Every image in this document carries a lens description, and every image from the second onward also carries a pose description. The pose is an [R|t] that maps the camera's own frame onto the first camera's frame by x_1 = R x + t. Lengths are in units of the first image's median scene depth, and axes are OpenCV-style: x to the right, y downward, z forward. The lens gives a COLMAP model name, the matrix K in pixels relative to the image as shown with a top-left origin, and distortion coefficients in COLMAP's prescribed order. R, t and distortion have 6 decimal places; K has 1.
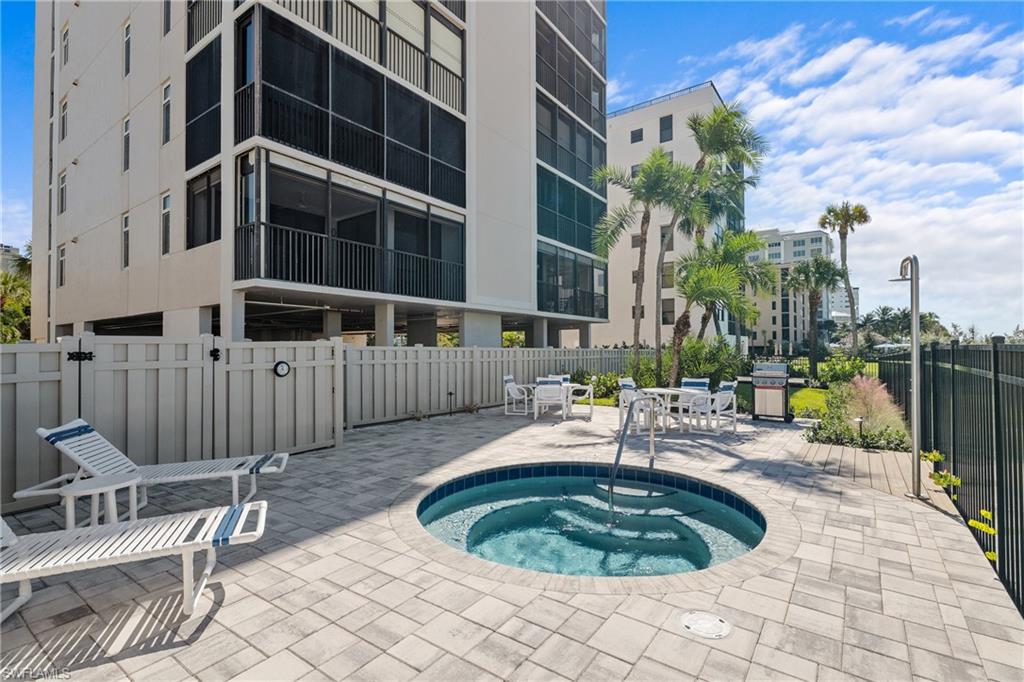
lens RADIAL K [[475.8, 0, 512.0], [0, 475.8, 341.0], [0, 0, 1]] dist [0.000740, 0.000049]
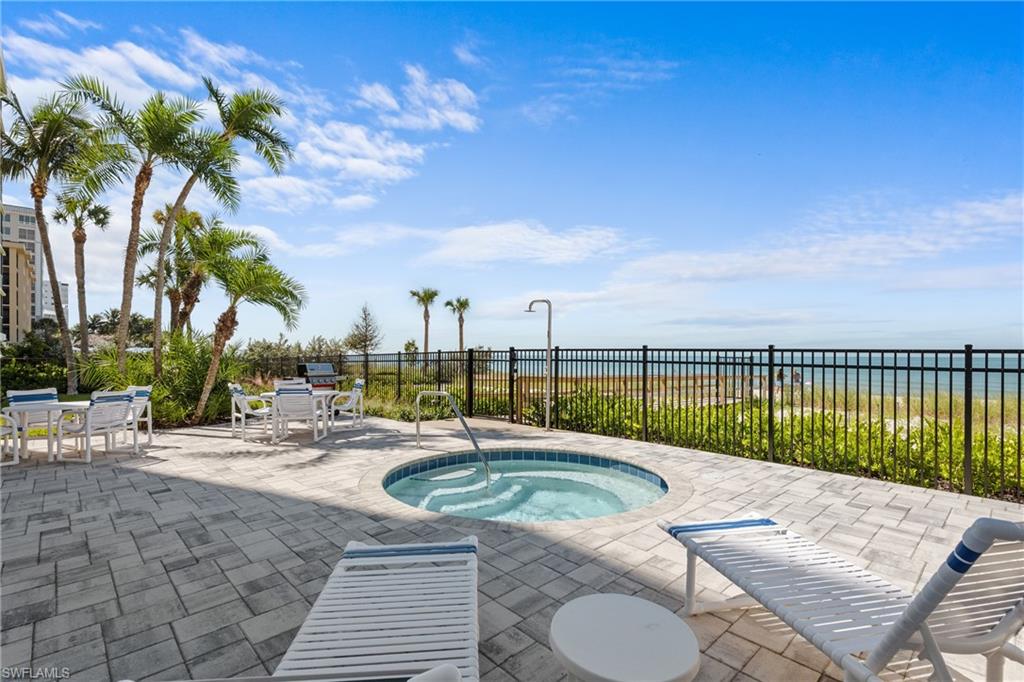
lens RADIAL K [[476.8, 0, 510.9], [0, 476.8, 355.3], [0, 0, 1]] dist [-0.000594, -0.000048]
pose [[0.187592, 0.003940, 0.982239, -0.858047], [-0.025549, 0.999673, 0.000869, 0.028013], [-0.981915, -0.025258, 0.187631, 0.673971]]
